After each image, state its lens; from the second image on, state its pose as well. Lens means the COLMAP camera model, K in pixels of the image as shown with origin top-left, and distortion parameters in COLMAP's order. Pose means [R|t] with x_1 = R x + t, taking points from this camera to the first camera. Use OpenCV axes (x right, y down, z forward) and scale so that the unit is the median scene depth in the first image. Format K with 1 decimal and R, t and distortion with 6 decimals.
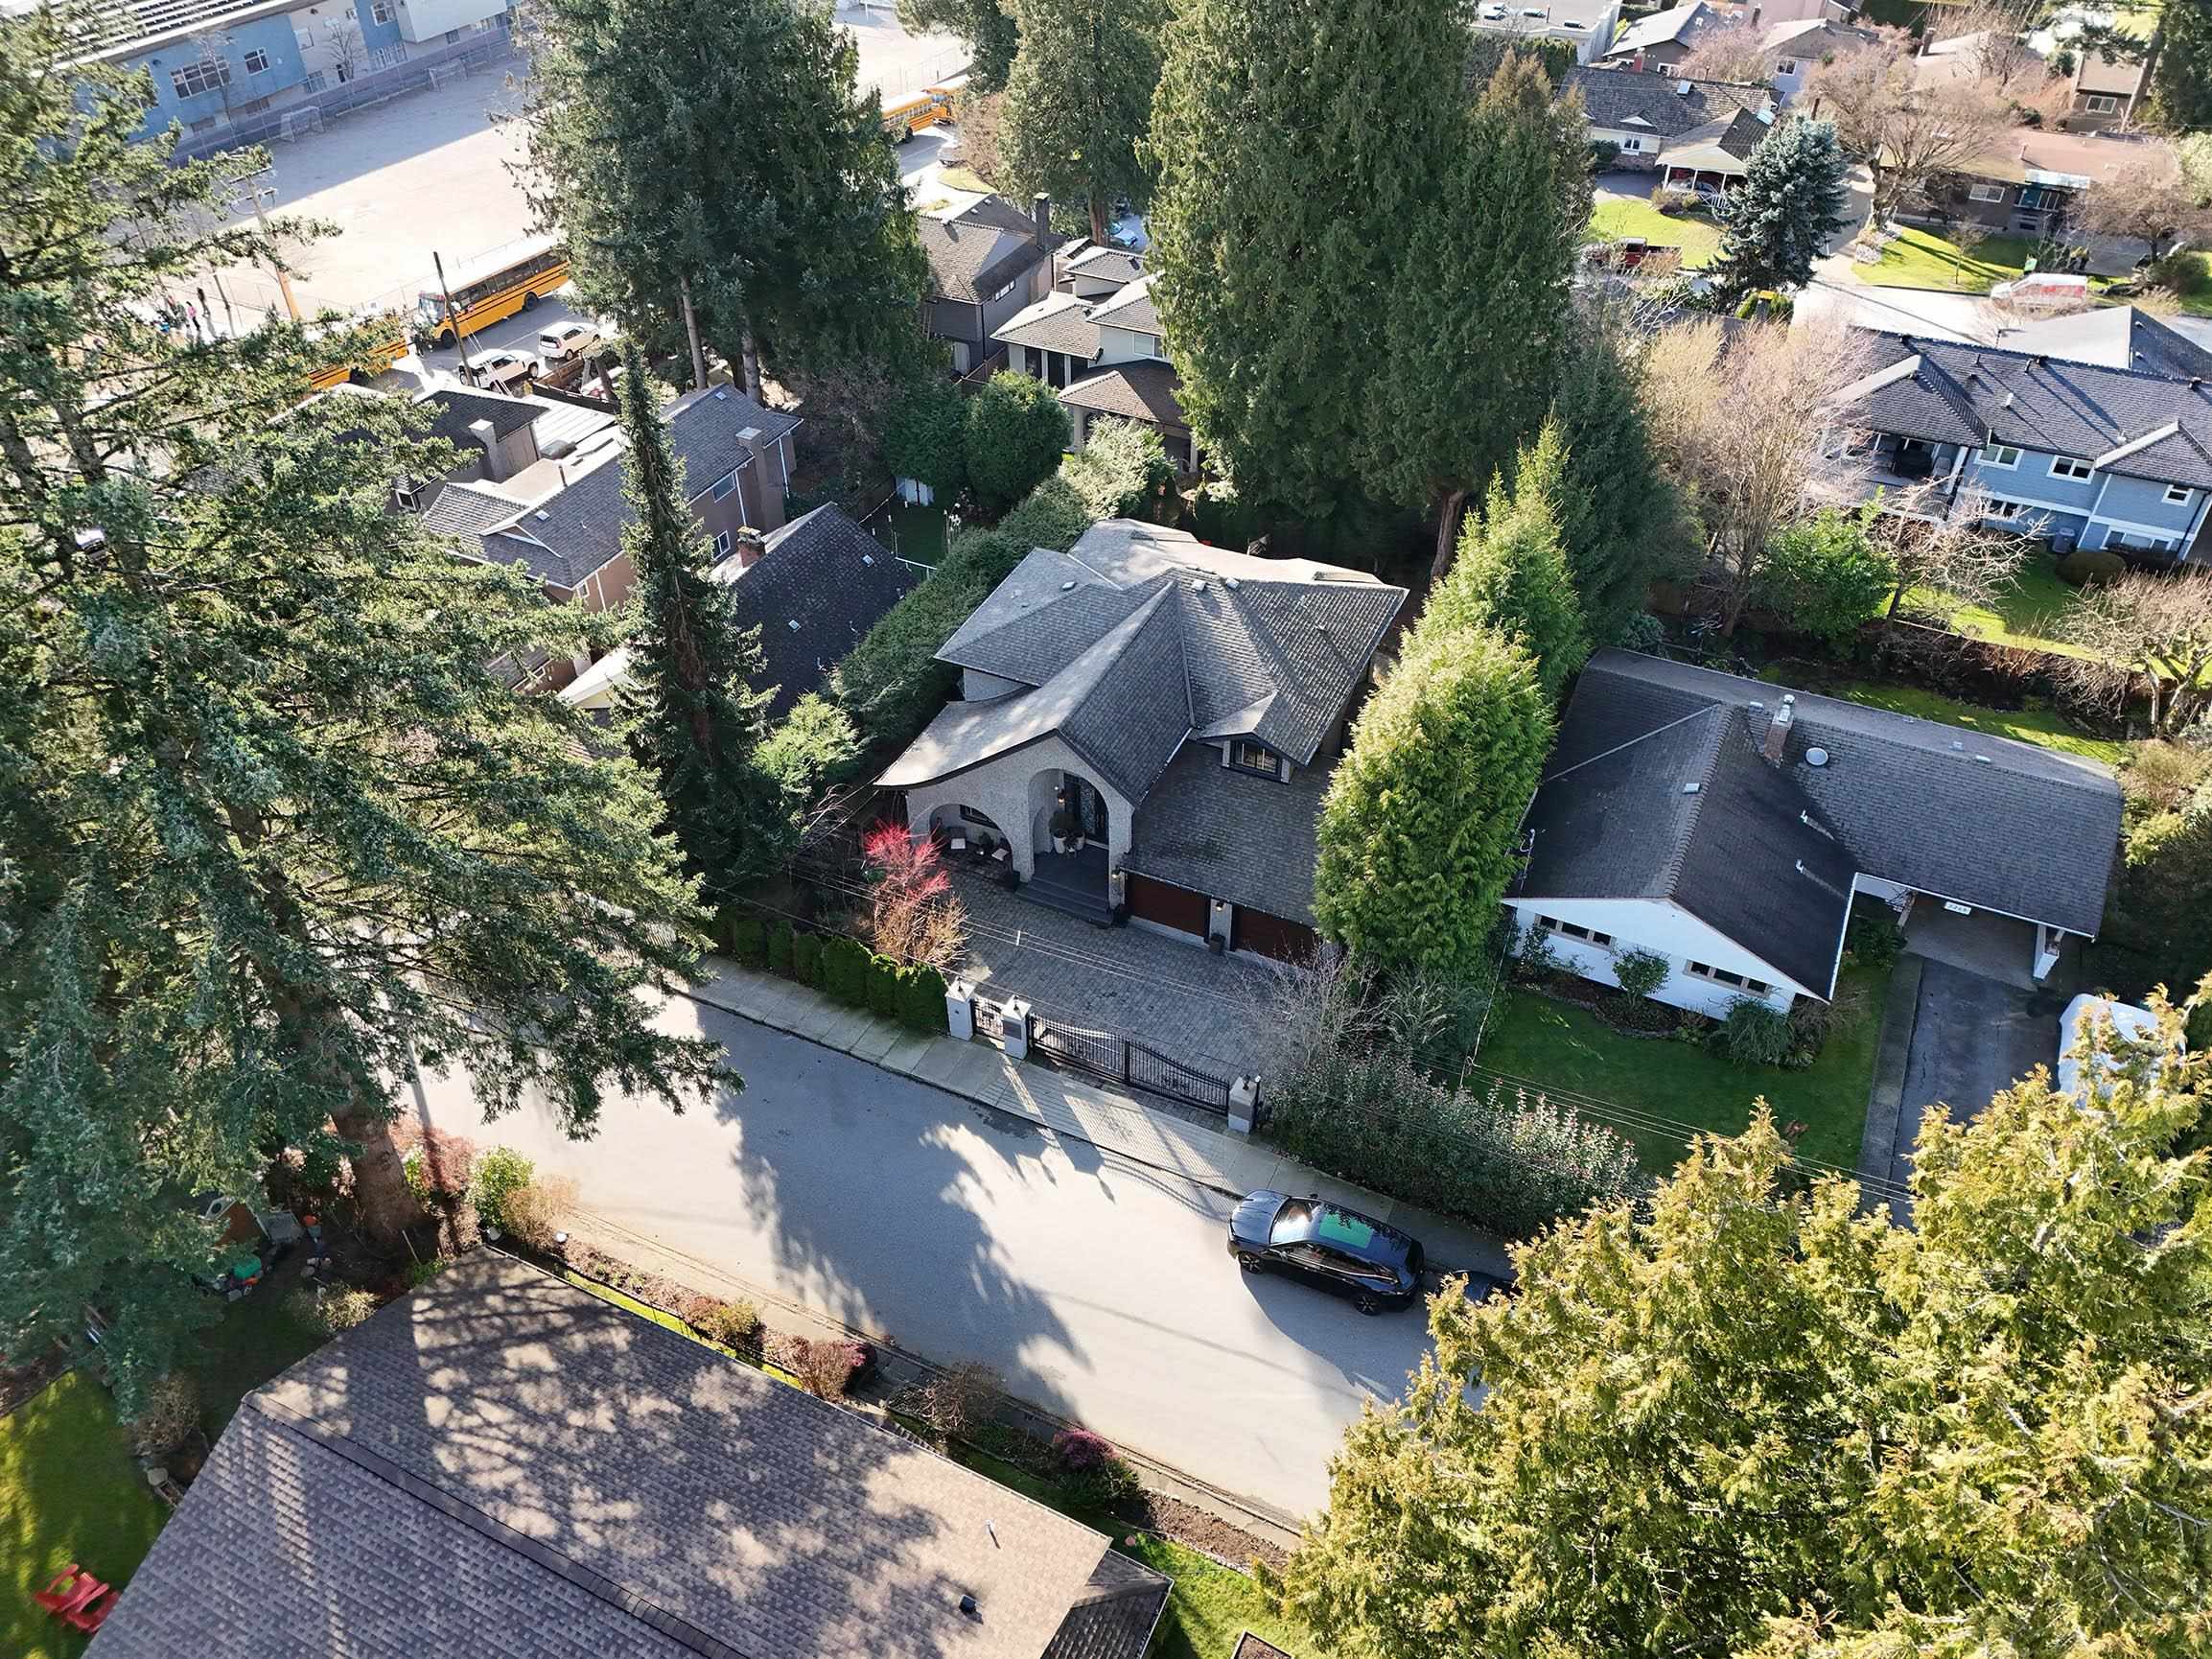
lens RADIAL K [[1554.8, 0, 1096.8], [0, 1554.8, 831.3], [0, 0, 1]] dist [0.012390, -0.000229]
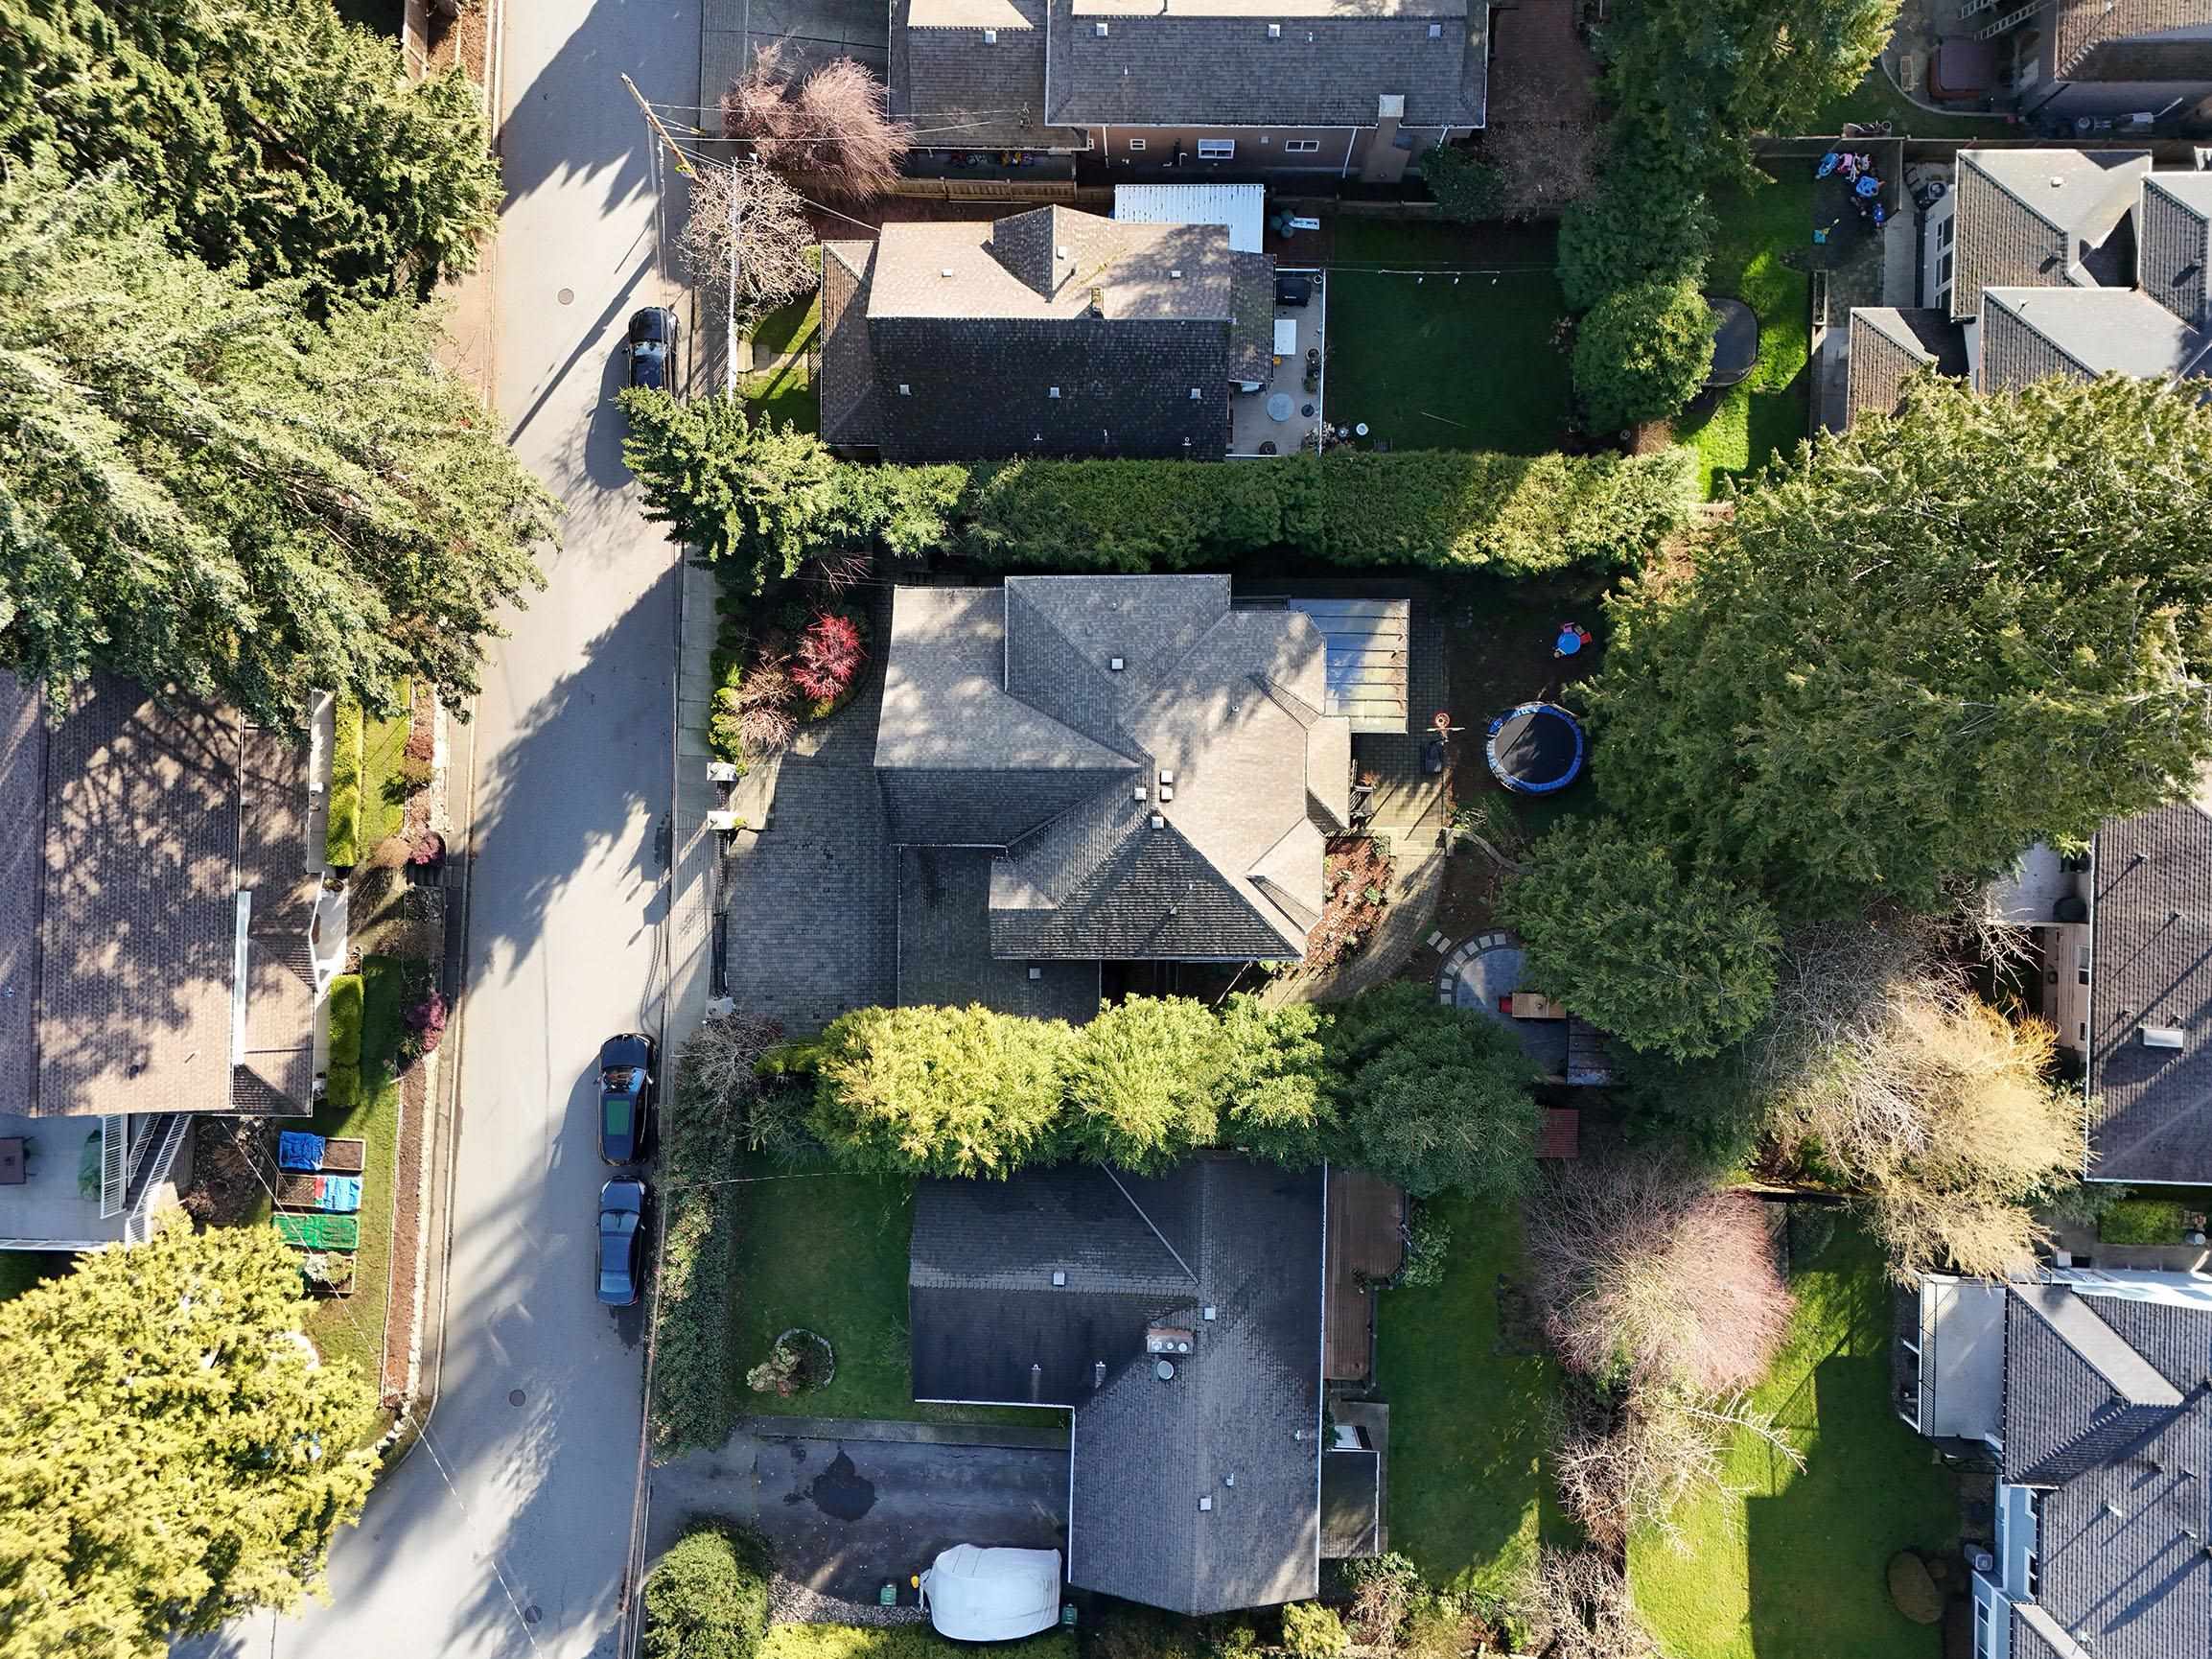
lens RADIAL K [[1554.8, 0, 1108.1], [0, 1554.8, 837.2], [0, 0, 1]] dist [0.012390, -0.000229]
pose [[0.417739, 0.908566, 0.001425, 0.144066], [-0.588754, 0.269501, 0.762062, -1.610883], [0.692000, -0.319182, 0.647503, 0.576496]]
